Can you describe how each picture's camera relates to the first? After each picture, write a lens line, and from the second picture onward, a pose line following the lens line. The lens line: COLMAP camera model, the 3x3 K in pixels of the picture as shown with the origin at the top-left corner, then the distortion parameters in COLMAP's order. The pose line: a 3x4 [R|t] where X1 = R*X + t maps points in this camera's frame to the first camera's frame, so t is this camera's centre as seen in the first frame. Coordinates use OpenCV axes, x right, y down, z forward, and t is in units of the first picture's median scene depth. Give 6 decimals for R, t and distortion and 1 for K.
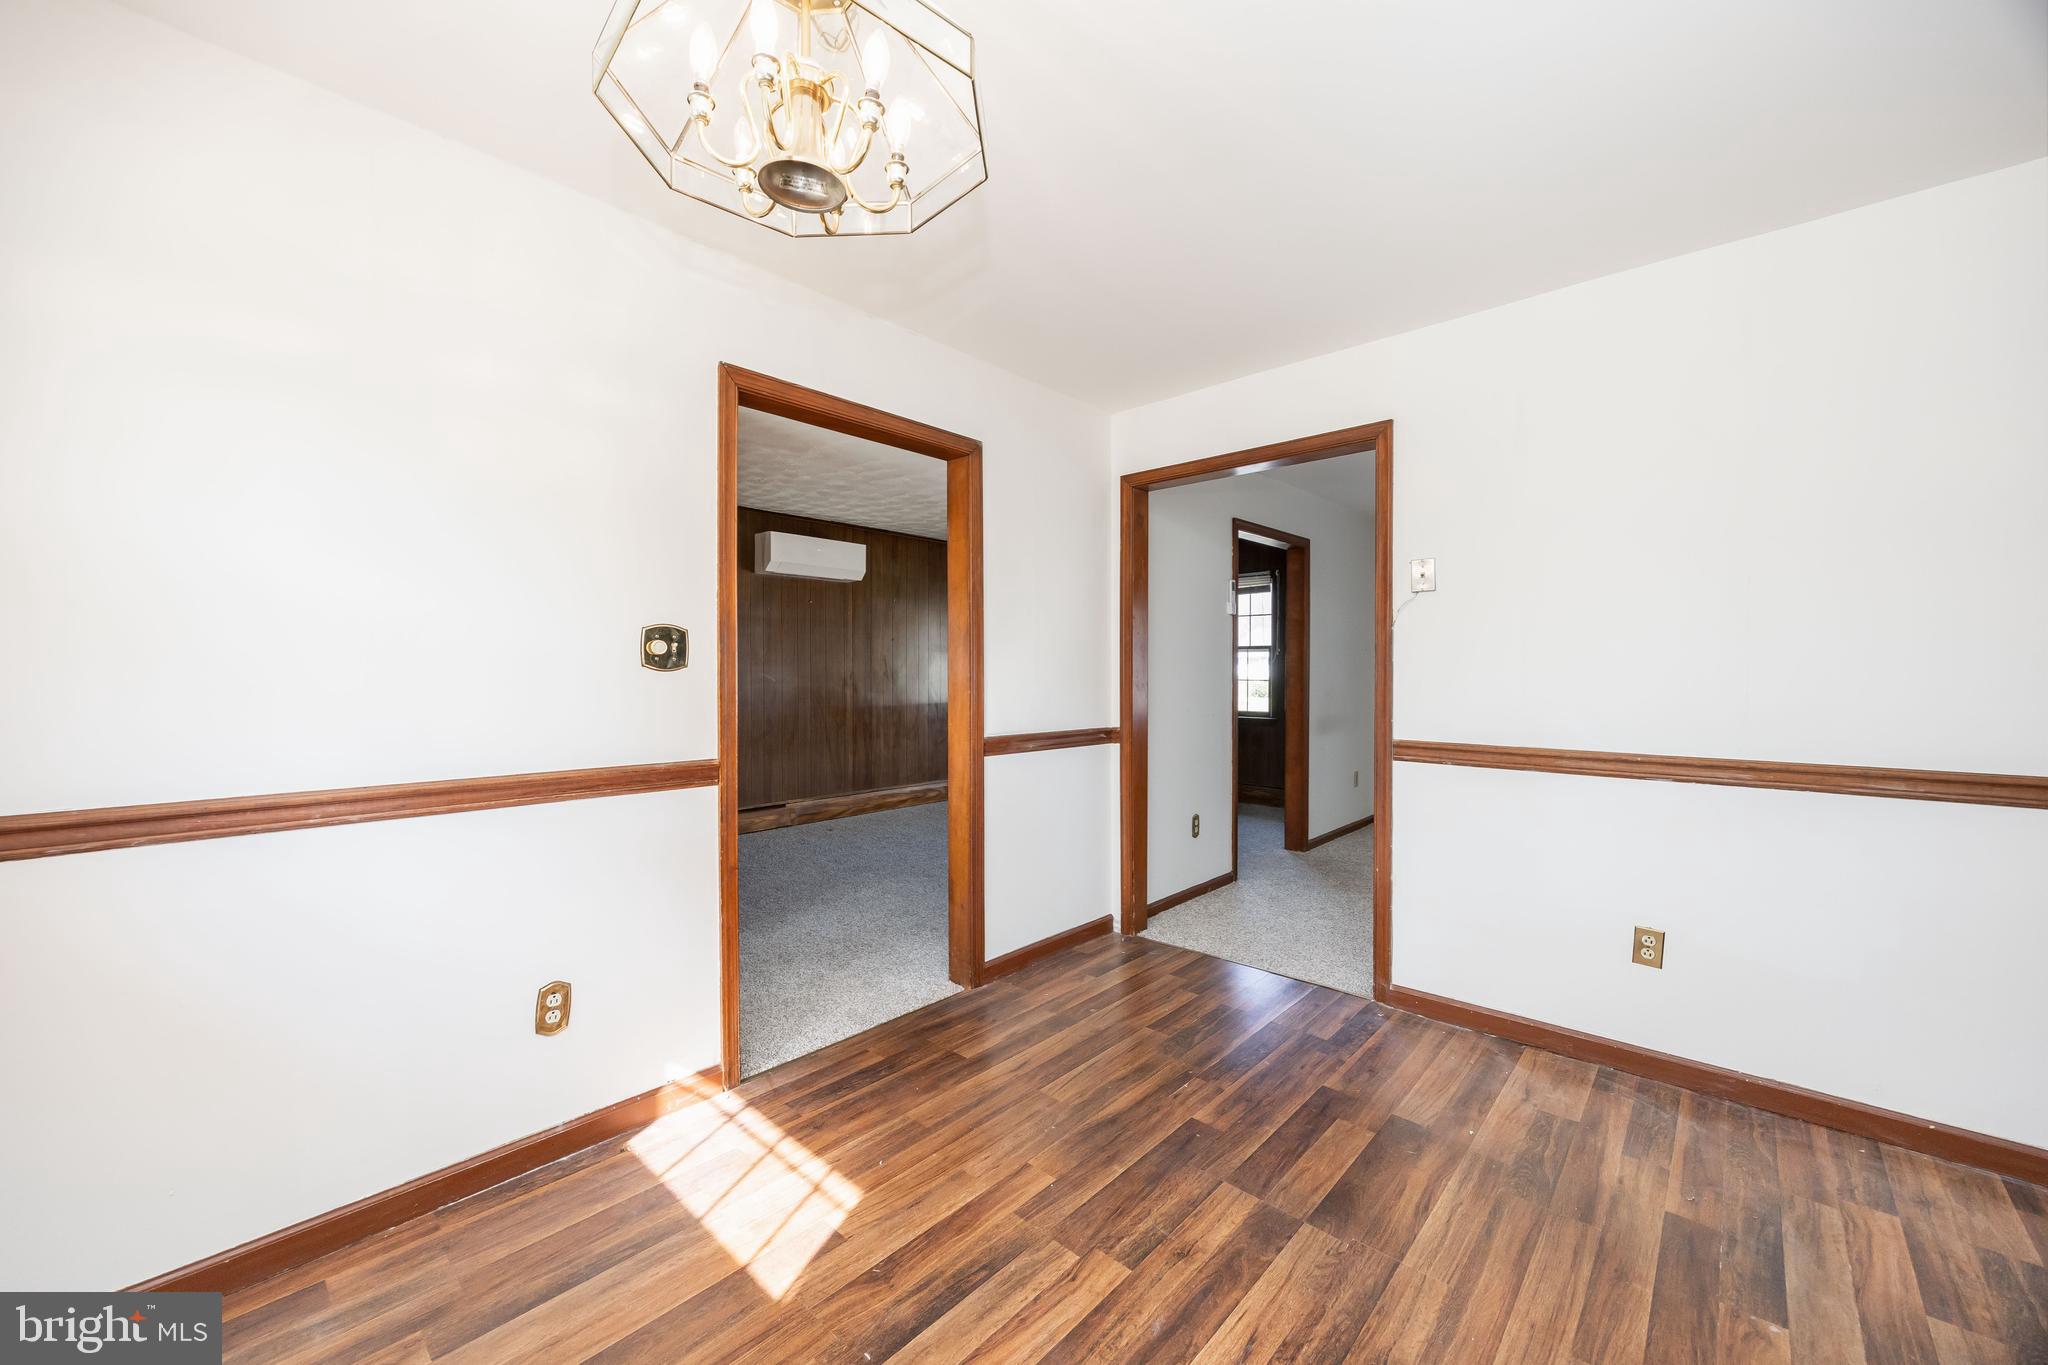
lens RADIAL K [[782.3, 0, 1024.4], [0, 782.3, 672.9], [0, 0, 1]] dist [-0.000532, -0.000105]
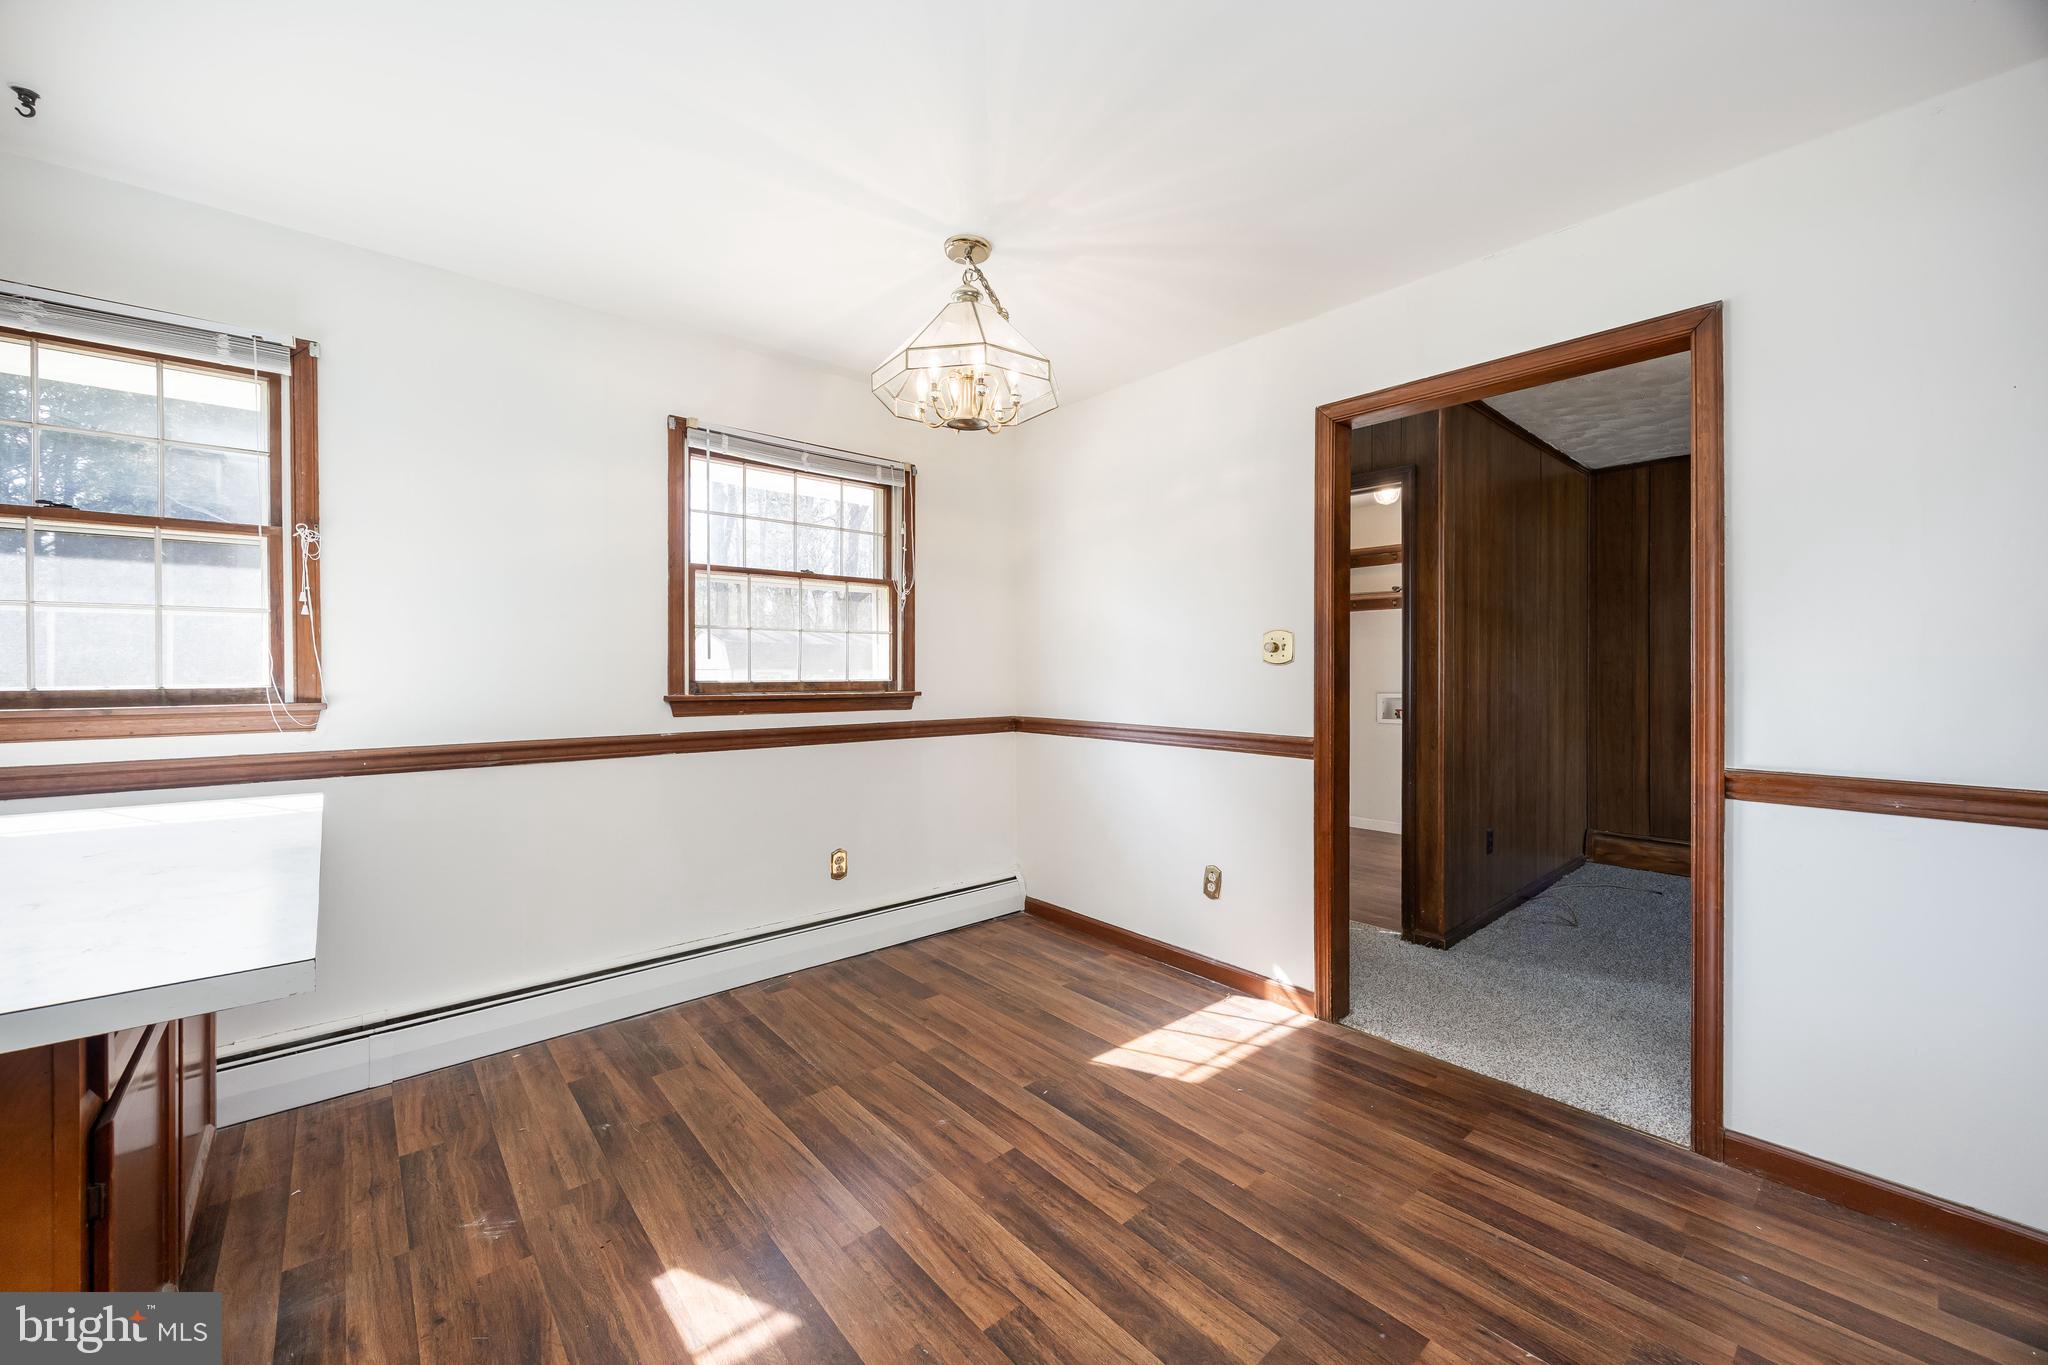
lens RADIAL K [[782.3, 0, 1024.4], [0, 782.3, 672.9], [0, 0, 1]] dist [-0.000532, -0.000105]
pose [[-0.109470, 0.003387, -0.993984, 1.025010], [-0.000586, 0.999994, 0.003472, 0.007139], [0.993990, 0.000963, -0.109467, 0.832612]]
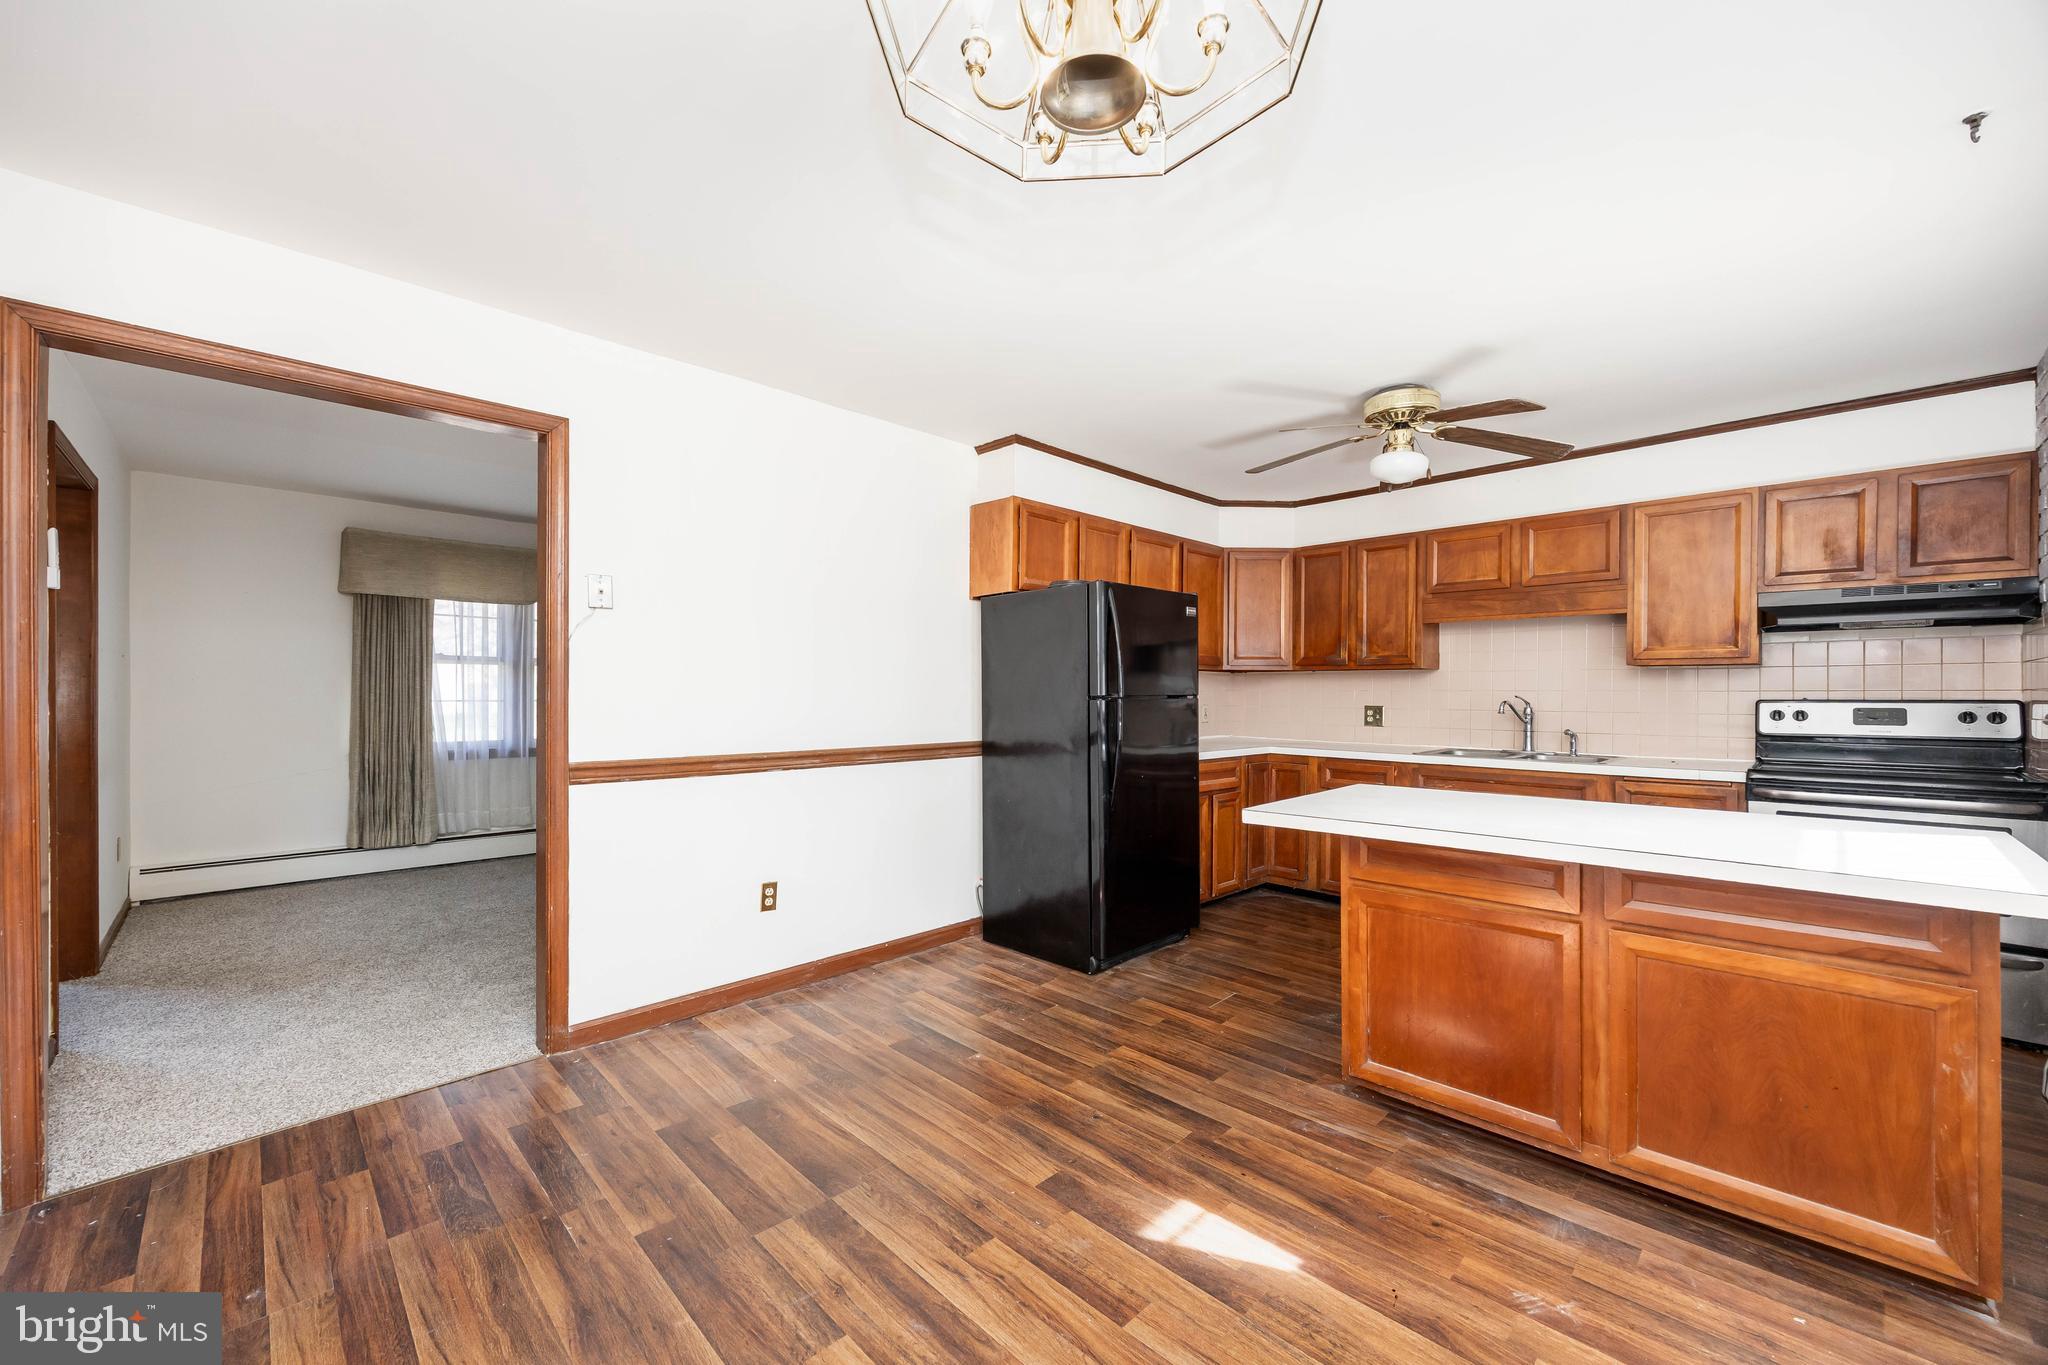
lens RADIAL K [[794.7, 0, 1019.8], [0, 794.7, 695.4], [0, 0, 1]] dist [-0.001425, 0.000017]
pose [[0.048433, -0.005444, 0.998812, -0.671019], [-0.001446, 0.999984, 0.005521, -0.001728], [-0.998825, -0.001712, 0.048425, 0.634949]]
